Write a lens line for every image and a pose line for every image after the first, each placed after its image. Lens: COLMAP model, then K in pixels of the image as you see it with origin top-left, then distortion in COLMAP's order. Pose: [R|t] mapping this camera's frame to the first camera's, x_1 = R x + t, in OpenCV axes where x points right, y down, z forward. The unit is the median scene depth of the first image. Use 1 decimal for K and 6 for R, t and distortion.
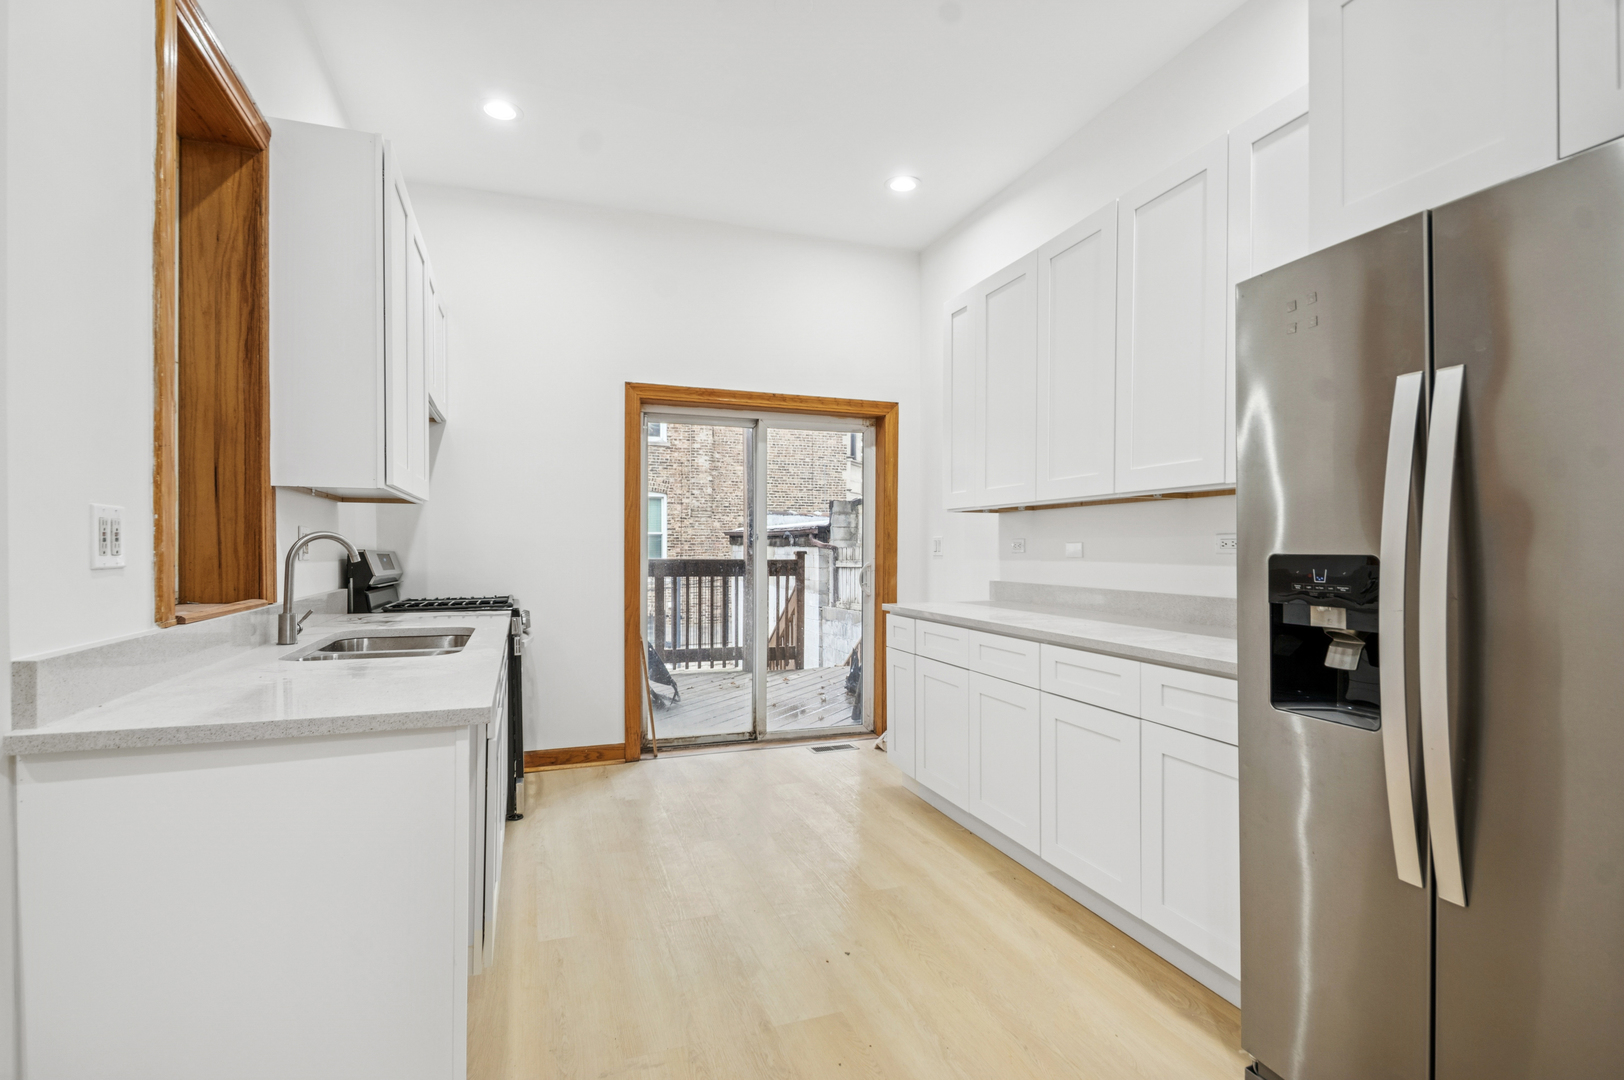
lens RADIAL K [[738.6, 0, 805.0], [0, 738.6, 548.2], [0, 0, 1]] dist [0.000590, 0.000013]
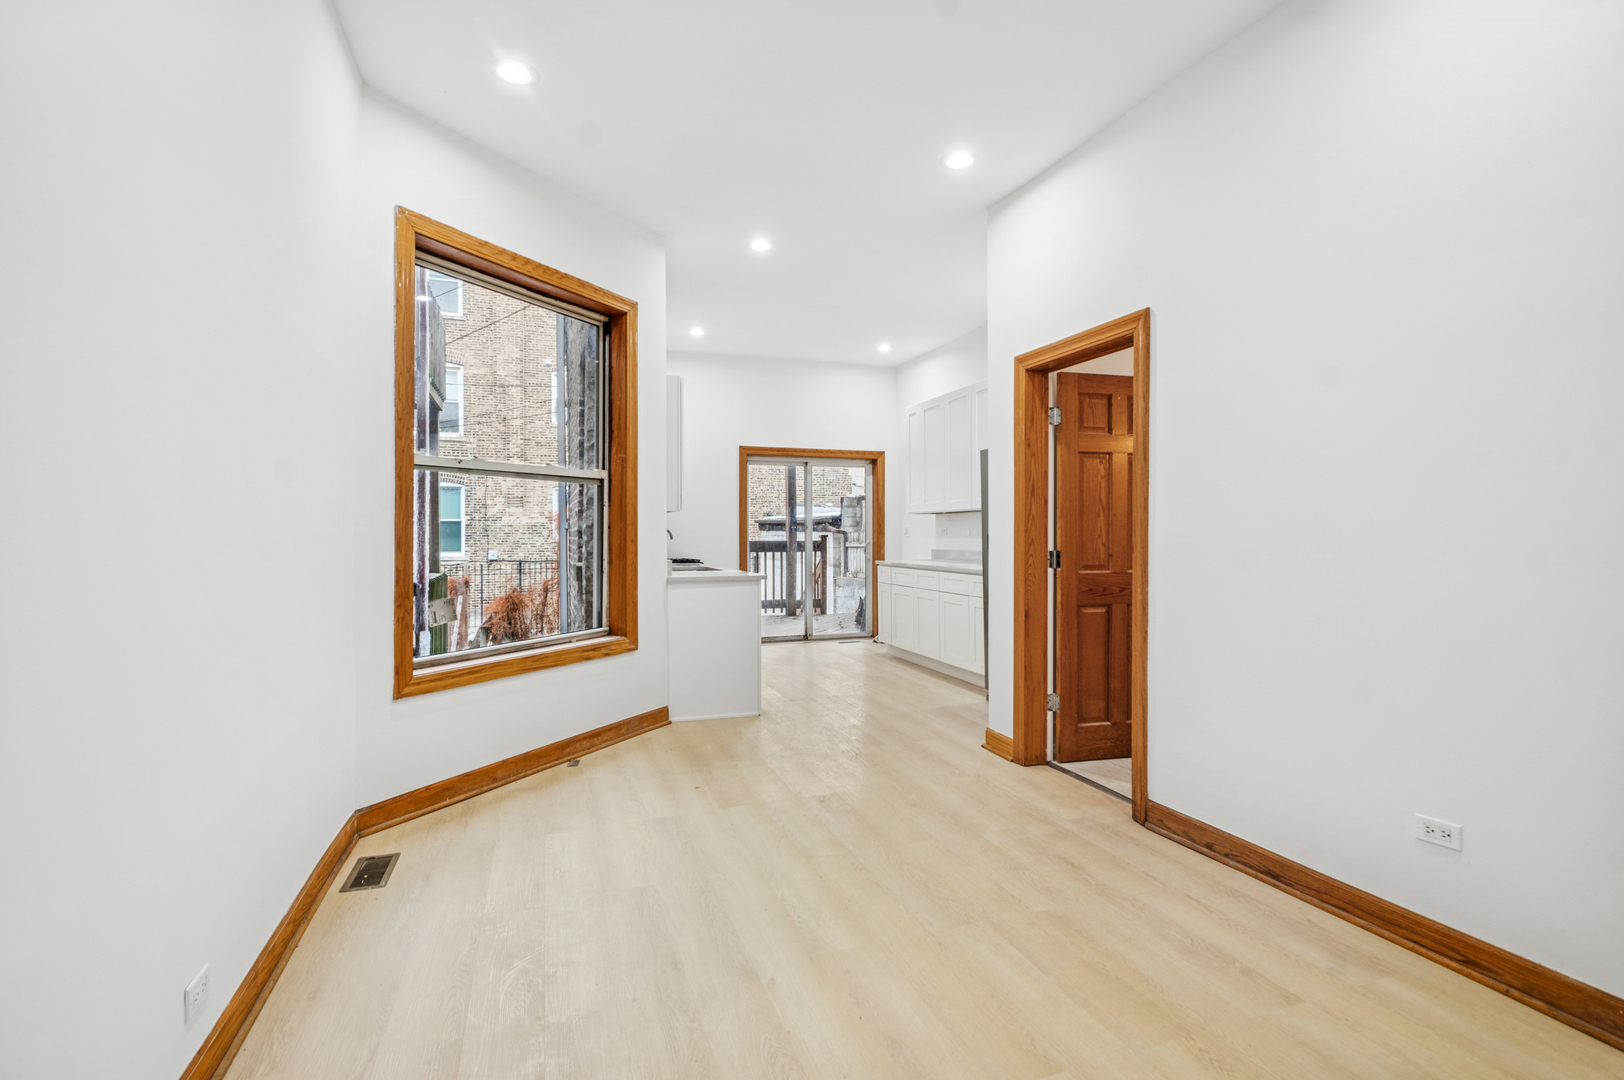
lens RADIAL K [[738.6, 0, 816.6], [0, 738.6, 532.8], [0, 0, 1]] dist [0.000590, 0.000013]
pose [[0.999916, -0.006321, 0.011295, -0.052486], [0.006322, 0.999980, -0.000002, -0.000297], [-0.011294, 0.000074, 0.999936, -0.682425]]
